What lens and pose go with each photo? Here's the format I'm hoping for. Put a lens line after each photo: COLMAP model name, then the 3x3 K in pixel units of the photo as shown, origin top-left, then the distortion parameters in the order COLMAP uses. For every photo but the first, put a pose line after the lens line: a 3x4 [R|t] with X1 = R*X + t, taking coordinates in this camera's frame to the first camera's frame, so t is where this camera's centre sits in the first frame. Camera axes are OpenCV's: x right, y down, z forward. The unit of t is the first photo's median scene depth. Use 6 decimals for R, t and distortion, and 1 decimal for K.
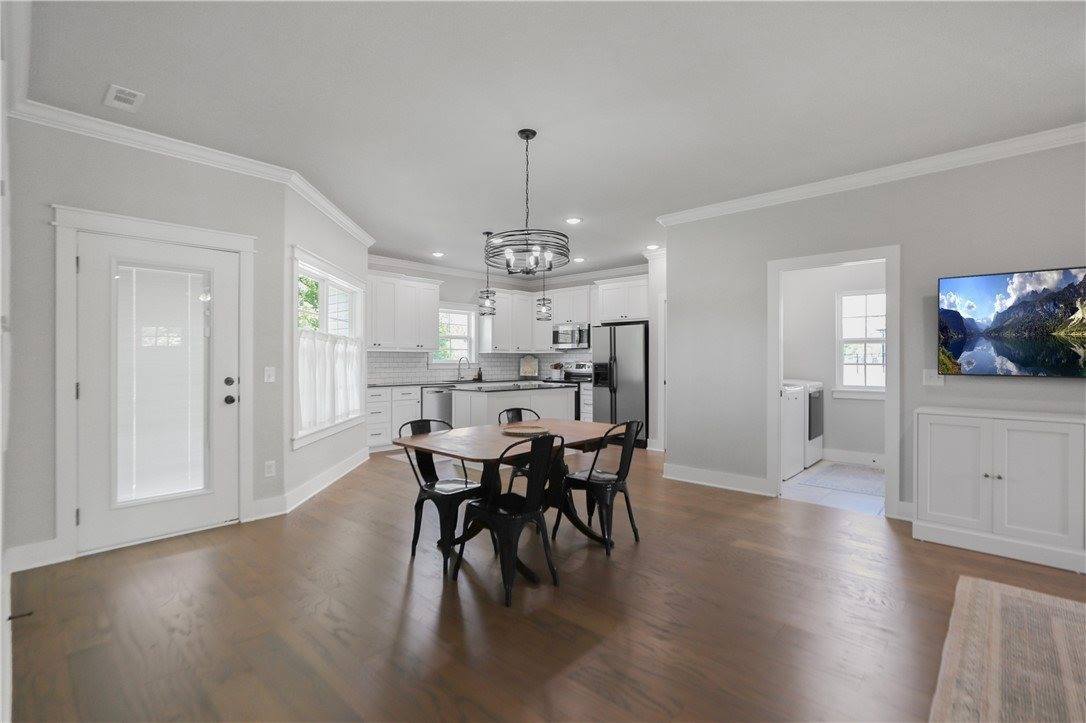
lens RADIAL K [[501.4, 0, 532.2], [0, 501.4, 358.7], [0, 0, 1]] dist [-0.015817, 0.000567]
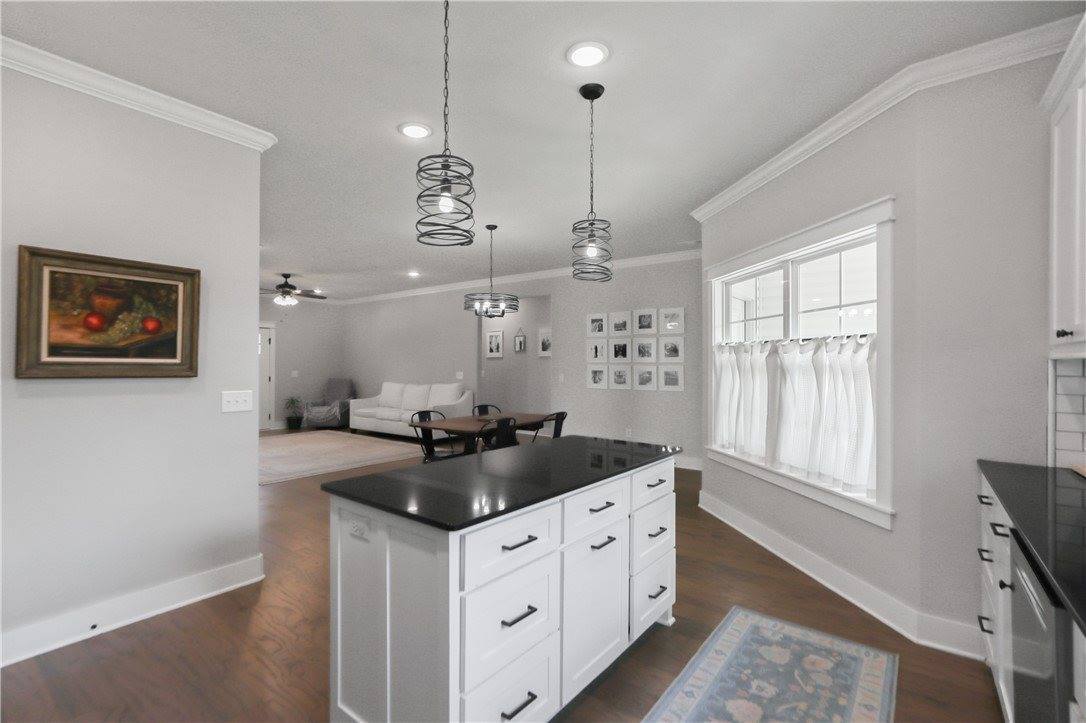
lens RADIAL K [[494.4, 0, 523.7], [0, 494.4, 360.9], [0, 0, 1]] dist [0.000168, 0.000118]
pose [[-0.997059, -0.002197, -0.076607, 0.002471], [-0.001703, 0.999977, -0.006514, -0.017775], [0.076619, -0.006364, -0.997040, 1.858147]]
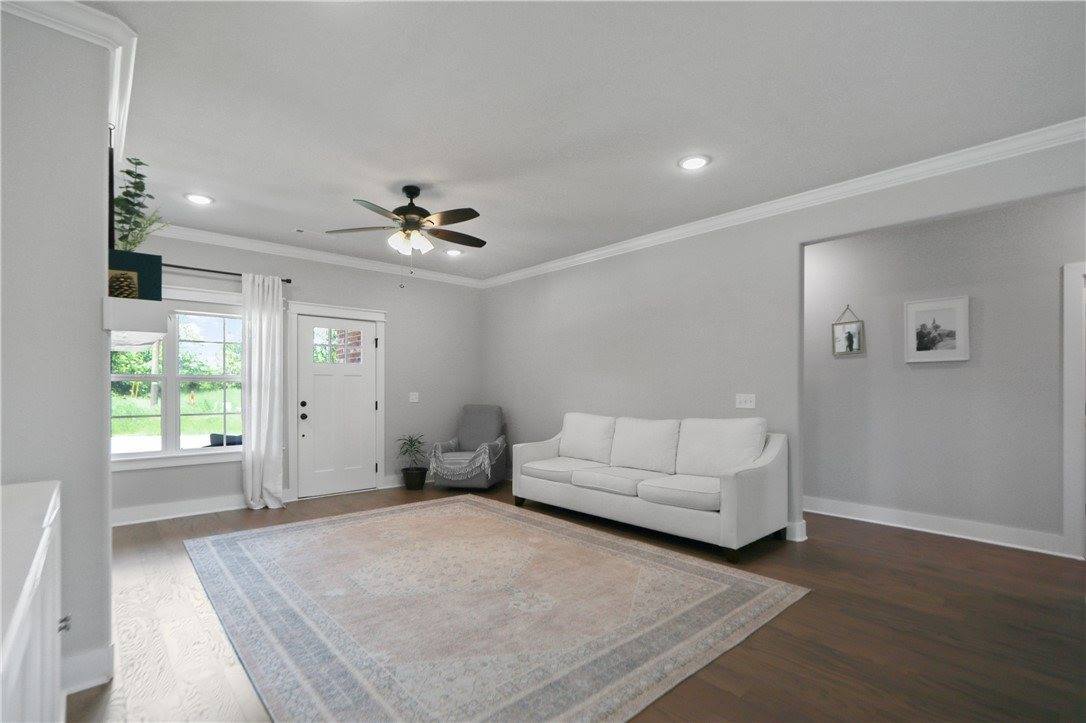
lens RADIAL K [[497.6, 0, 527.6], [0, 497.6, 387.7], [0, 0, 1]] dist [-0.005150, 0.000319]
pose [[-0.995758, -0.001093, 0.092005, 0.427446], [-0.001102, 0.999999, -0.000043, 0.001358], [-0.092005, -0.000144, -0.995759, 0.883671]]
